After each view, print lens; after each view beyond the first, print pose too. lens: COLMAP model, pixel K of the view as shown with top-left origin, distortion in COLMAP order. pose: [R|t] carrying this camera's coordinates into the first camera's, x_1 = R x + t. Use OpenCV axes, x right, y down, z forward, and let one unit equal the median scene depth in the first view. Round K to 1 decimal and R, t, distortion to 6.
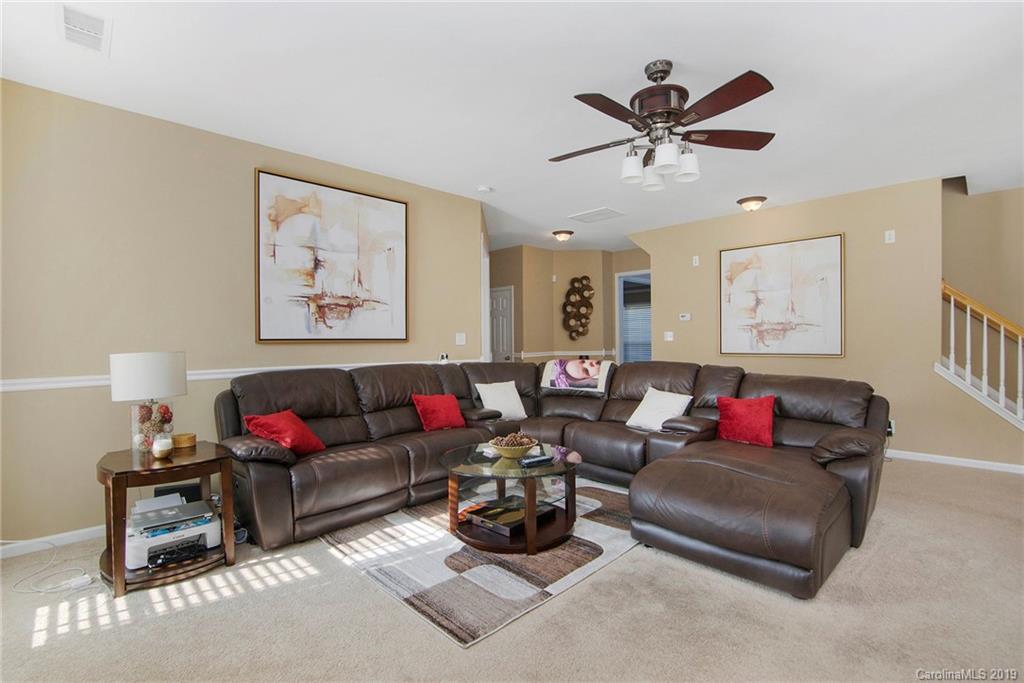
lens RADIAL K [[465.0, 0, 510.8], [0, 465.0, 344.3], [0, 0, 1]] dist [-0.033387, 0.003401]
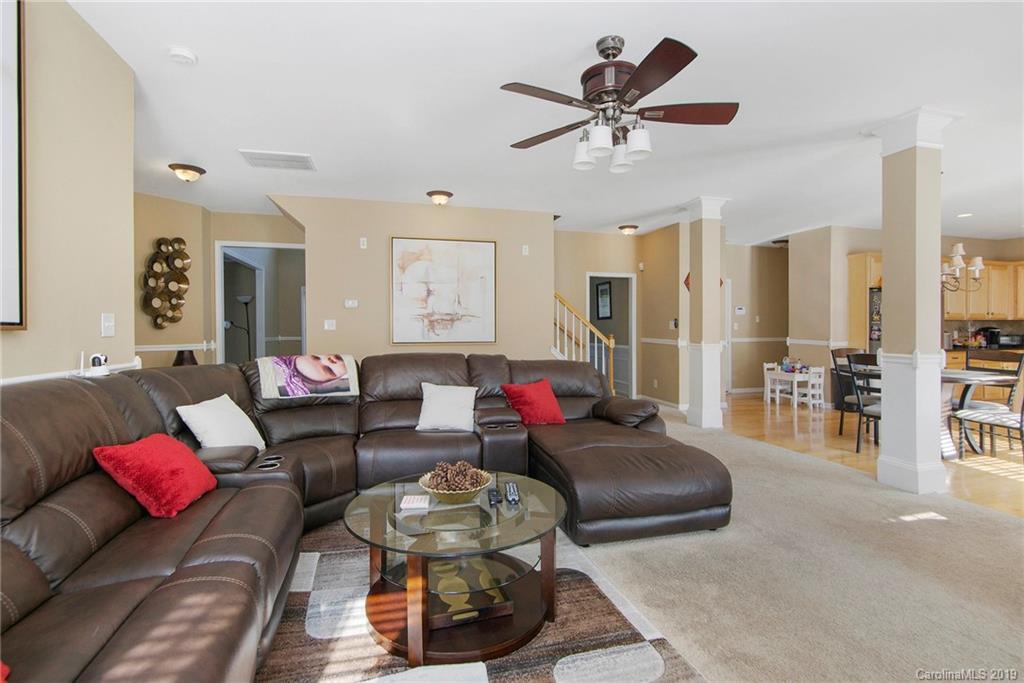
lens RADIAL K [[465.0, 0, 505.1], [0, 465.0, 338.5], [0, 0, 1]] dist [-0.033387, 0.003401]
pose [[0.491878, -0.012430, 0.870575, -0.341753], [0.005234, 0.999922, 0.011319, 0.000453], [-0.870648, -0.001011, 0.491905, 0.387008]]
